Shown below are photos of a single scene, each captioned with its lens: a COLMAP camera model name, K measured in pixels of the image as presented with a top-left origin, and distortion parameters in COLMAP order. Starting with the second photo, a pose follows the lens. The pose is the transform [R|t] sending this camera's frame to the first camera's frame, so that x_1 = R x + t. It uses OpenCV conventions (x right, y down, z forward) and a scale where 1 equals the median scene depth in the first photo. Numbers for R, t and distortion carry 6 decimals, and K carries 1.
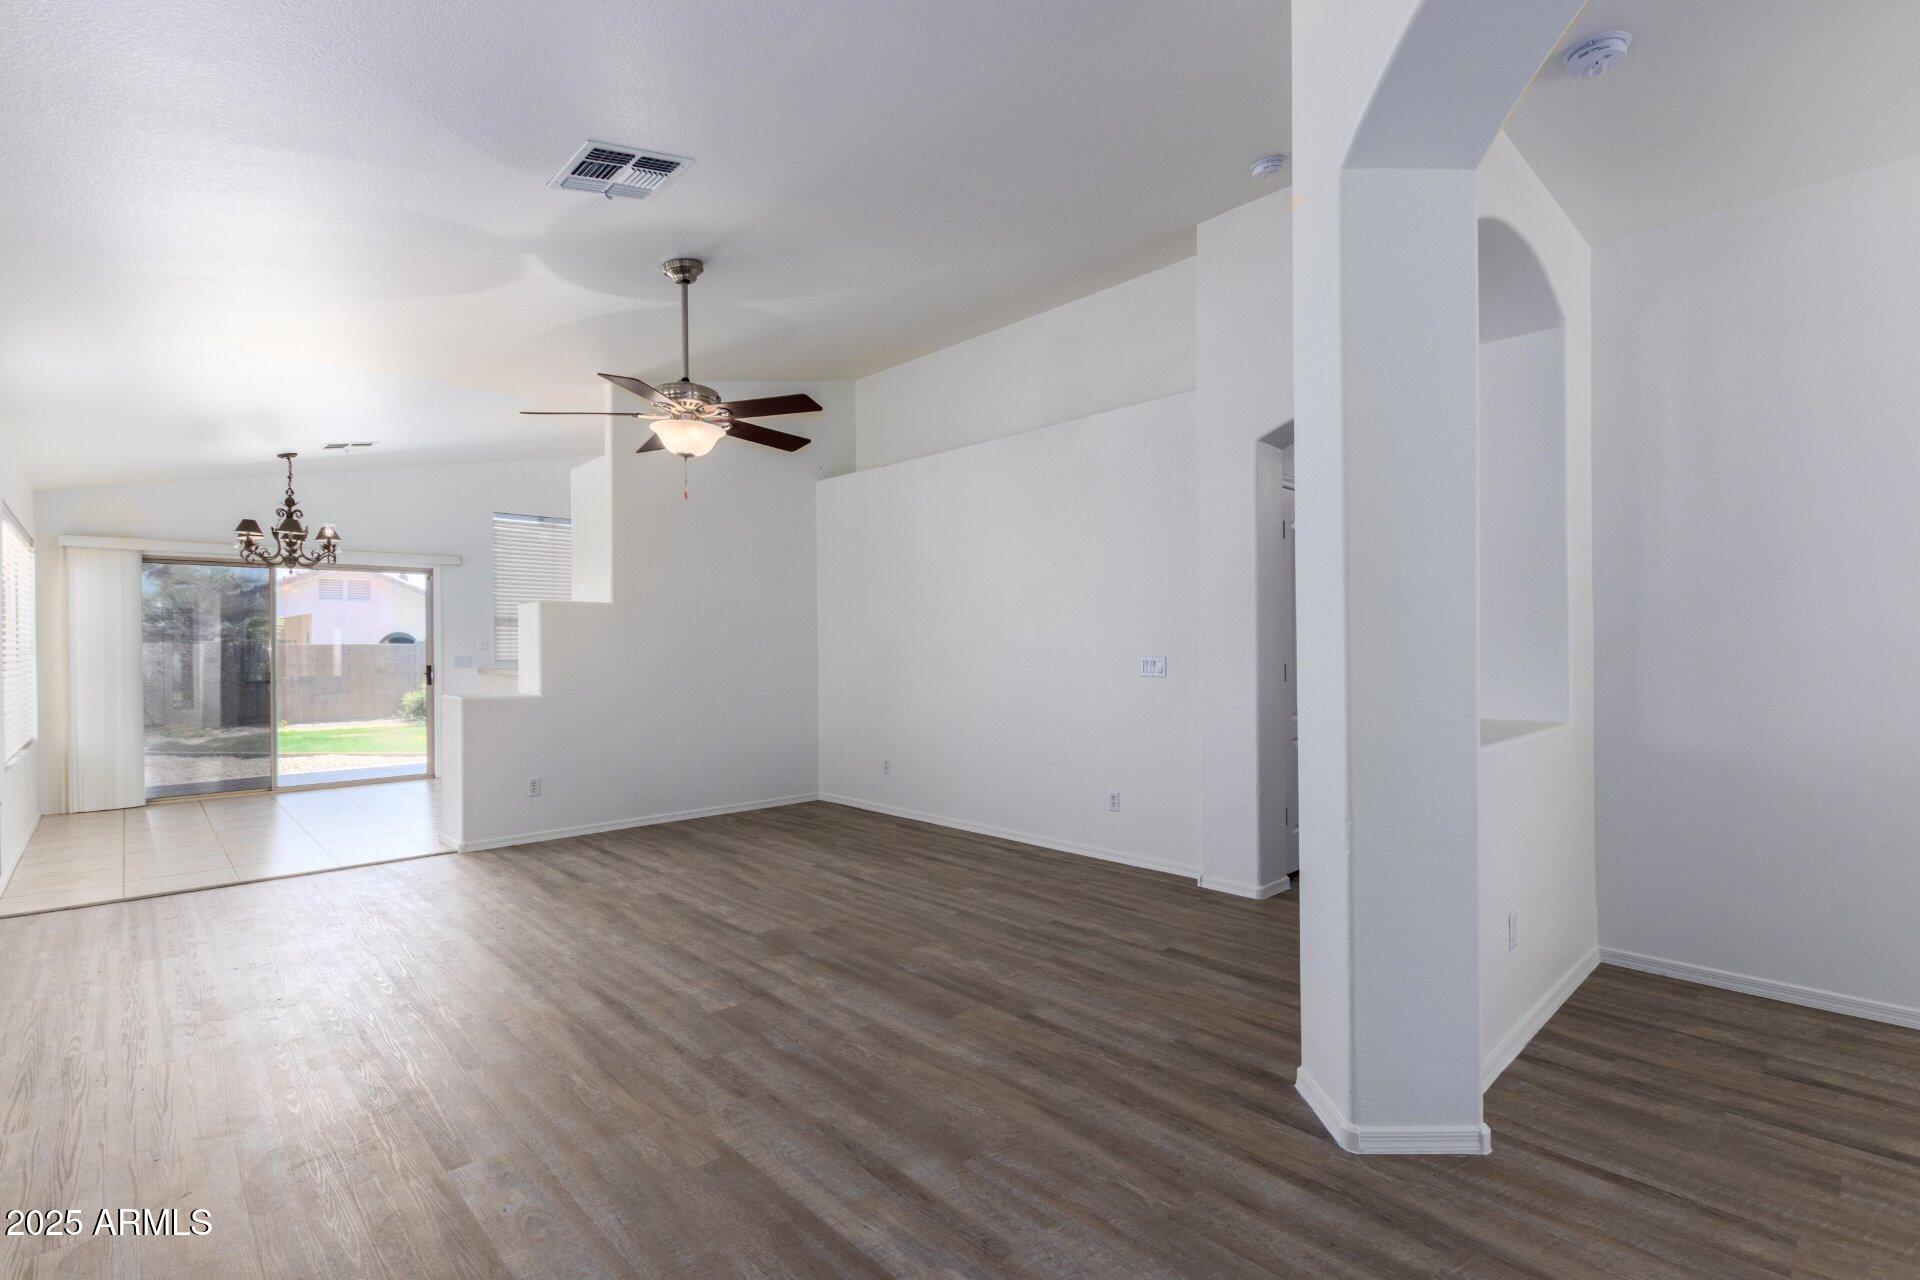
lens RADIAL K [[877.7, 0, 955.6], [0, 877.7, 651.1], [0, 0, 1]] dist [-0.000383, -0.001069]
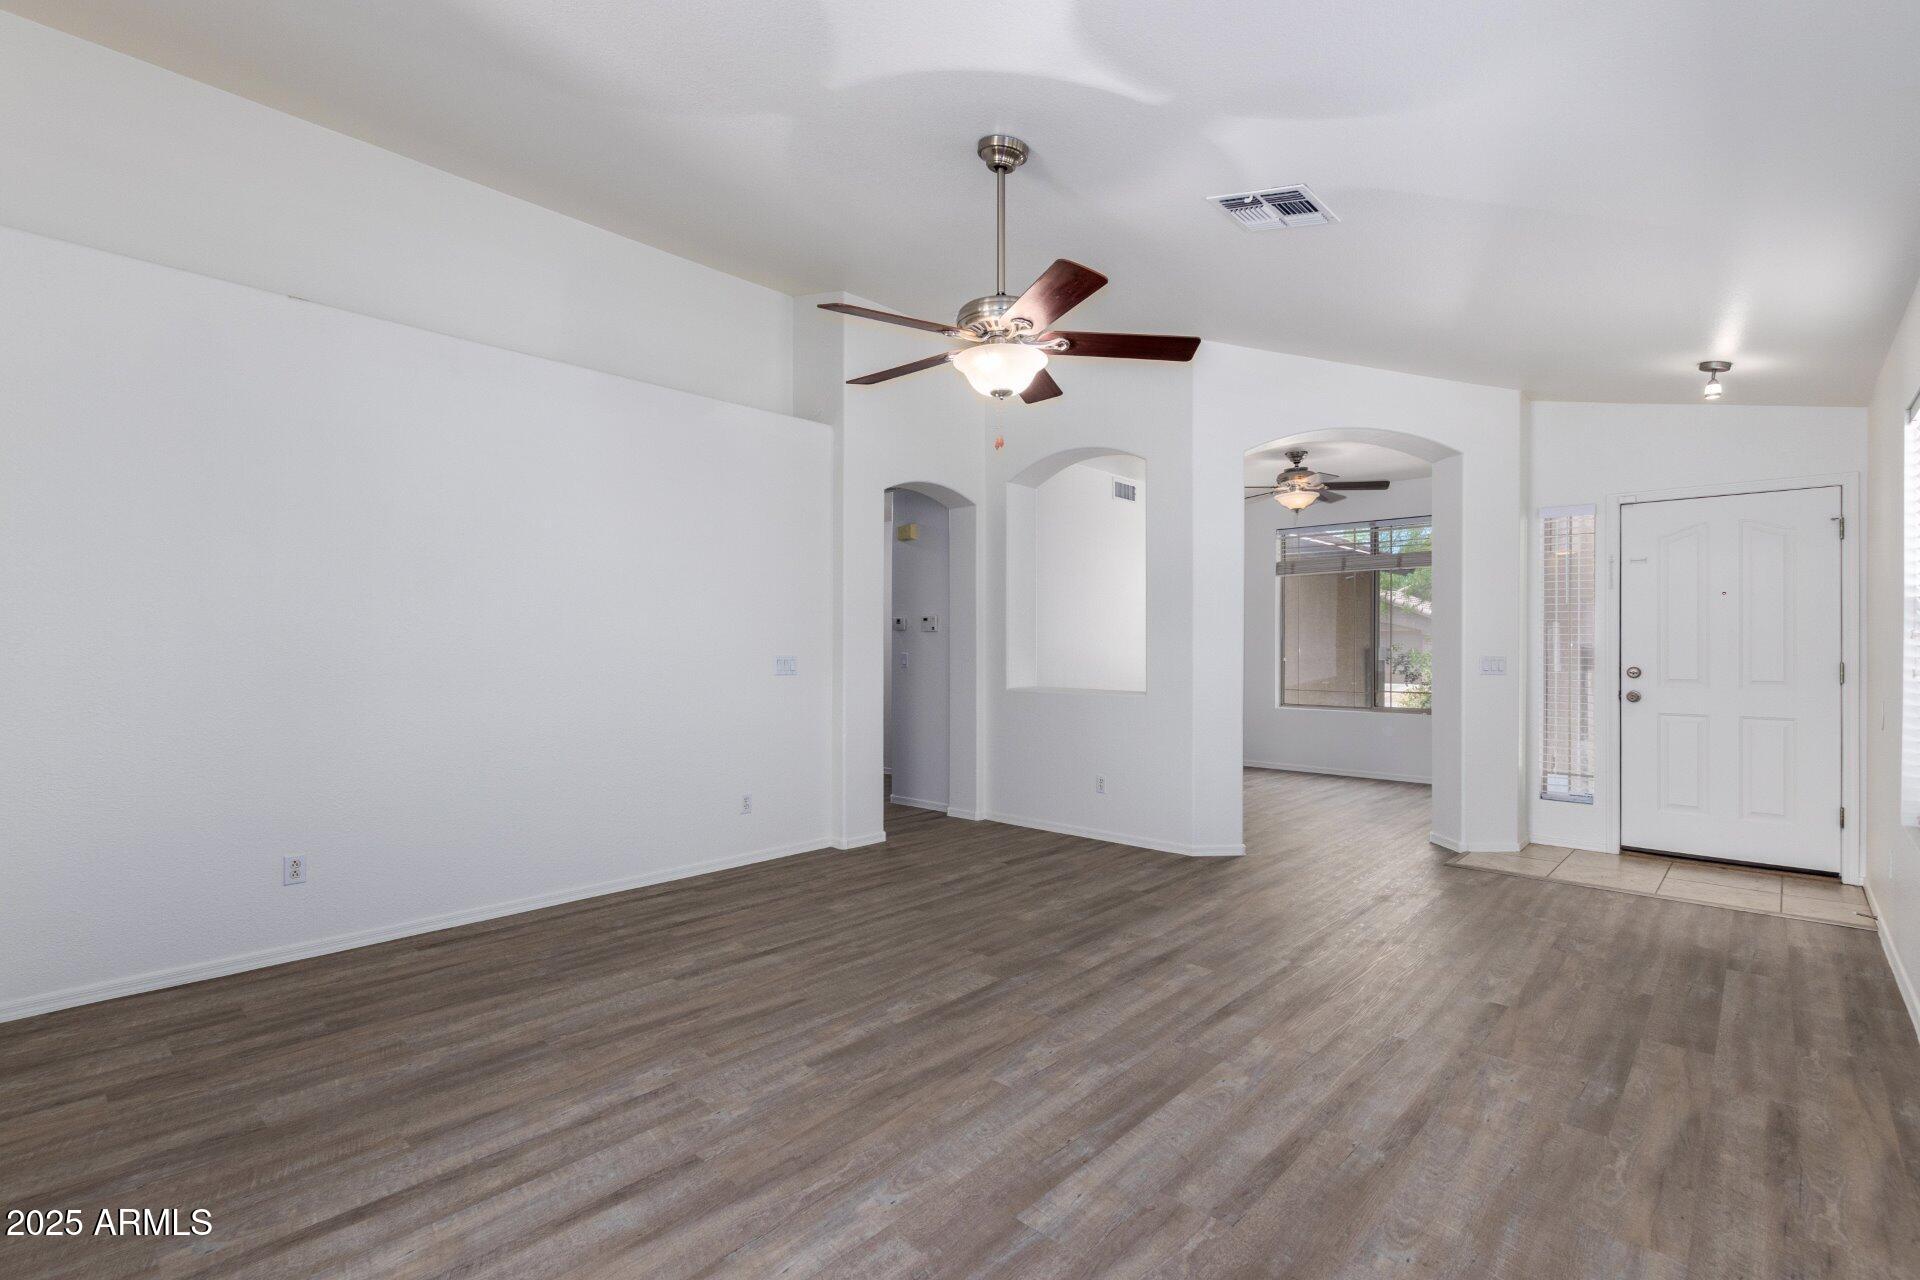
lens RADIAL K [[877.7, 0, 972.3], [0, 877.7, 635.7], [0, 0, 1]] dist [-0.000383, -0.001069]
pose [[-0.074603, 0.022913, 0.996950, -1.050033], [0.007066, 0.999723, -0.022448, 0.013510], [-0.997188, 0.005370, -0.074744, 1.068539]]
